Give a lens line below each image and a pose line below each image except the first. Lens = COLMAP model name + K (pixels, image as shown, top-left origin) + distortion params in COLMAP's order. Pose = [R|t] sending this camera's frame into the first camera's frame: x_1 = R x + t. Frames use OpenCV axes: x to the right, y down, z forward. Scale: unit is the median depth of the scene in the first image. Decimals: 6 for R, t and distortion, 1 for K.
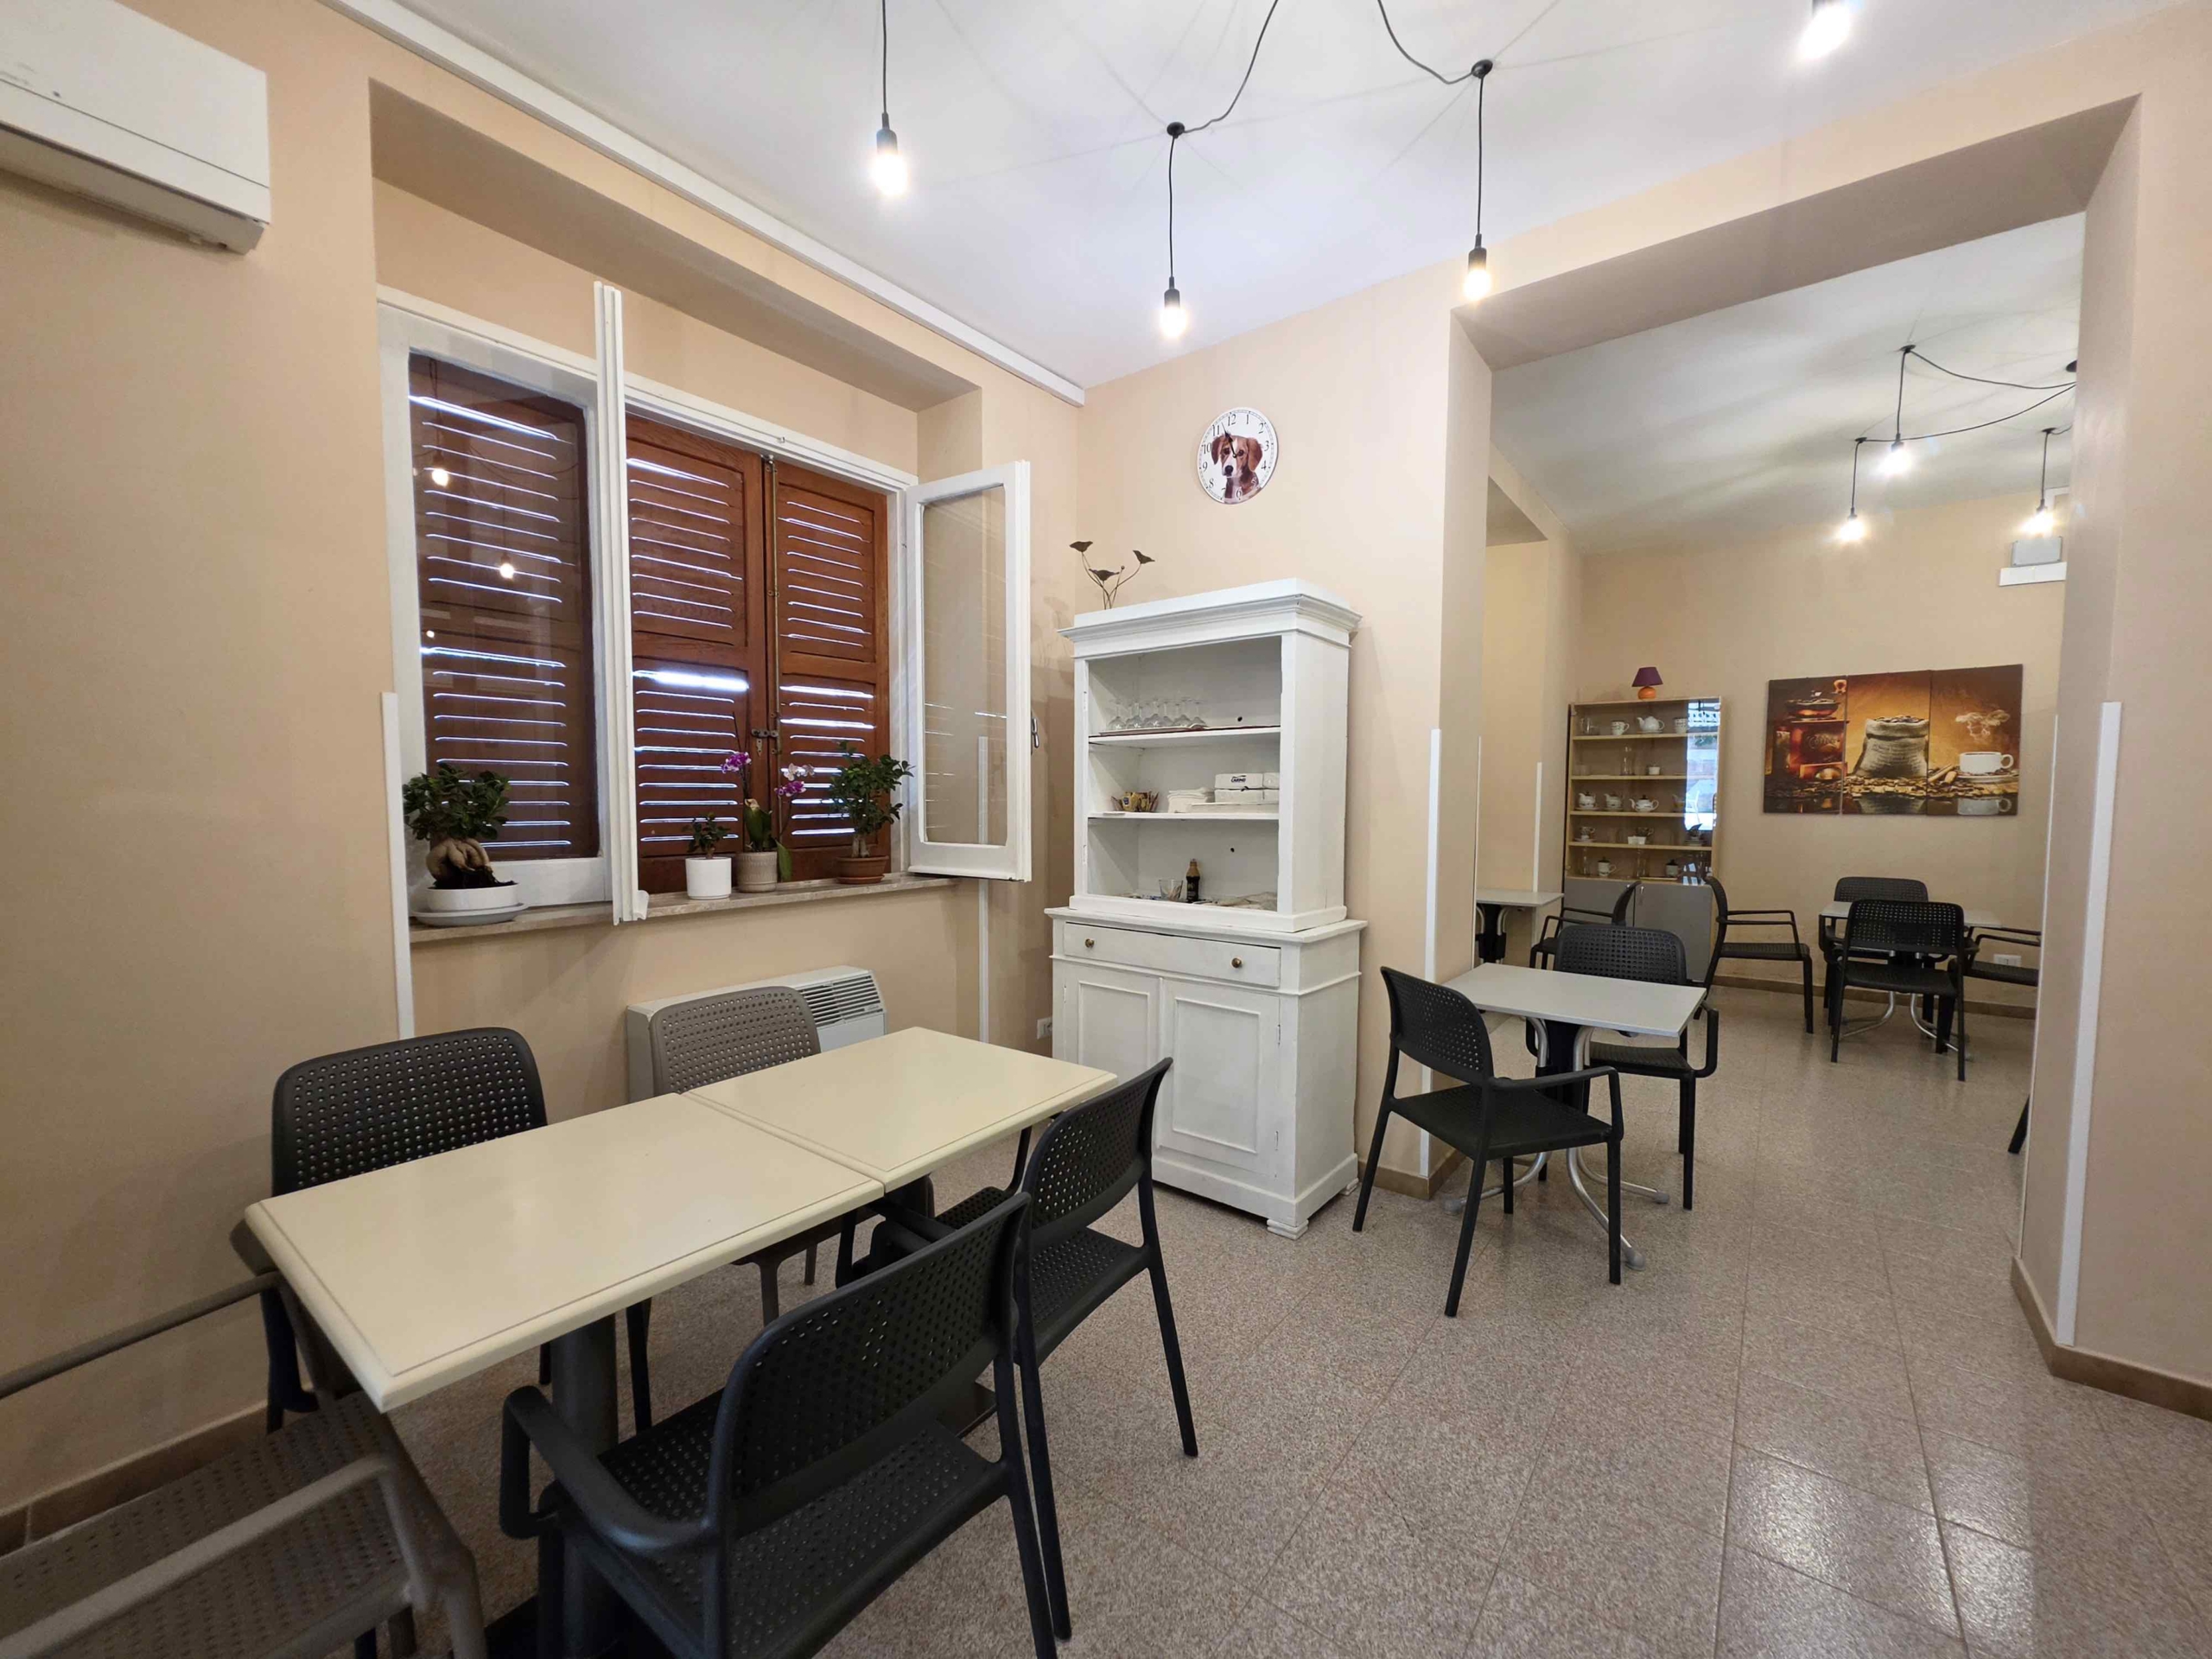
lens RADIAL K [[887.2, 0, 1096.3], [0, 887.2, 850.3], [0, 0, 1]] dist [-0.001119, -0.000024]
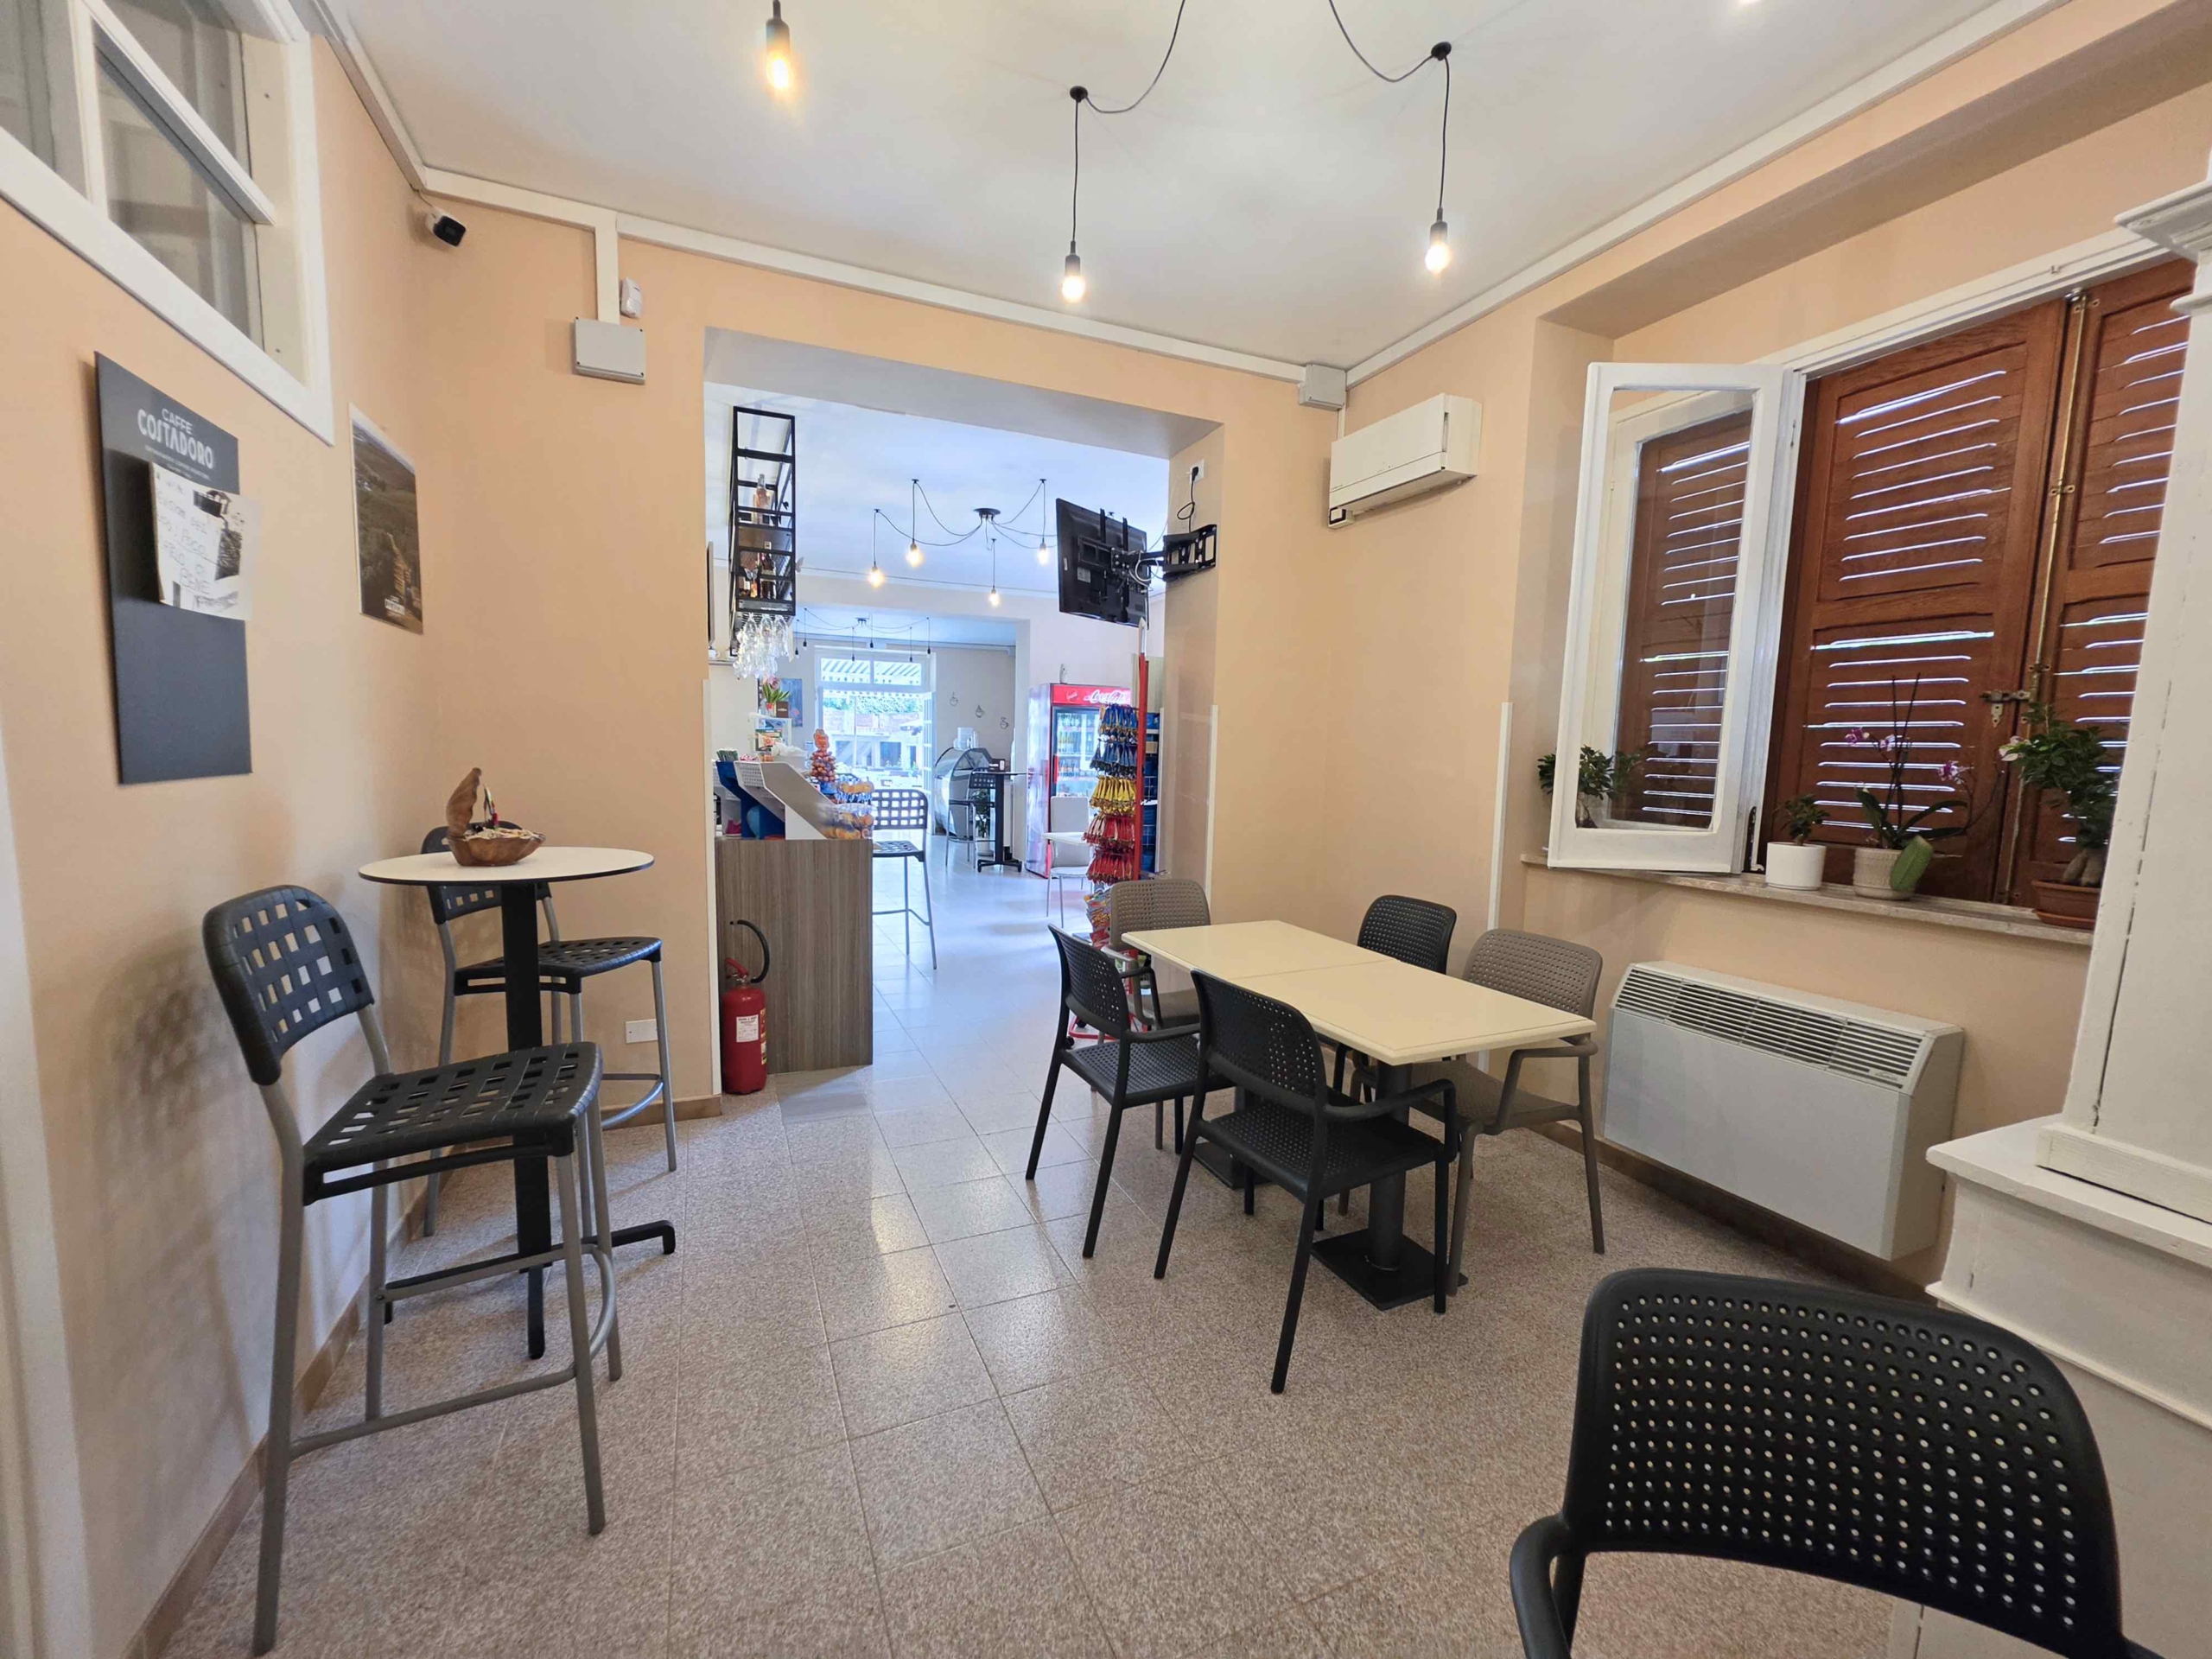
lens RADIAL K [[887.2, 0, 1096.3], [0, 887.2, 850.3], [0, 0, 1]] dist [-0.001119, -0.000024]
pose [[-0.470731, 0.085795, -0.878096, 0.672178], [-0.084960, 0.986227, 0.141906, -0.050858], [0.878177, 0.141403, -0.456958, 0.751531]]
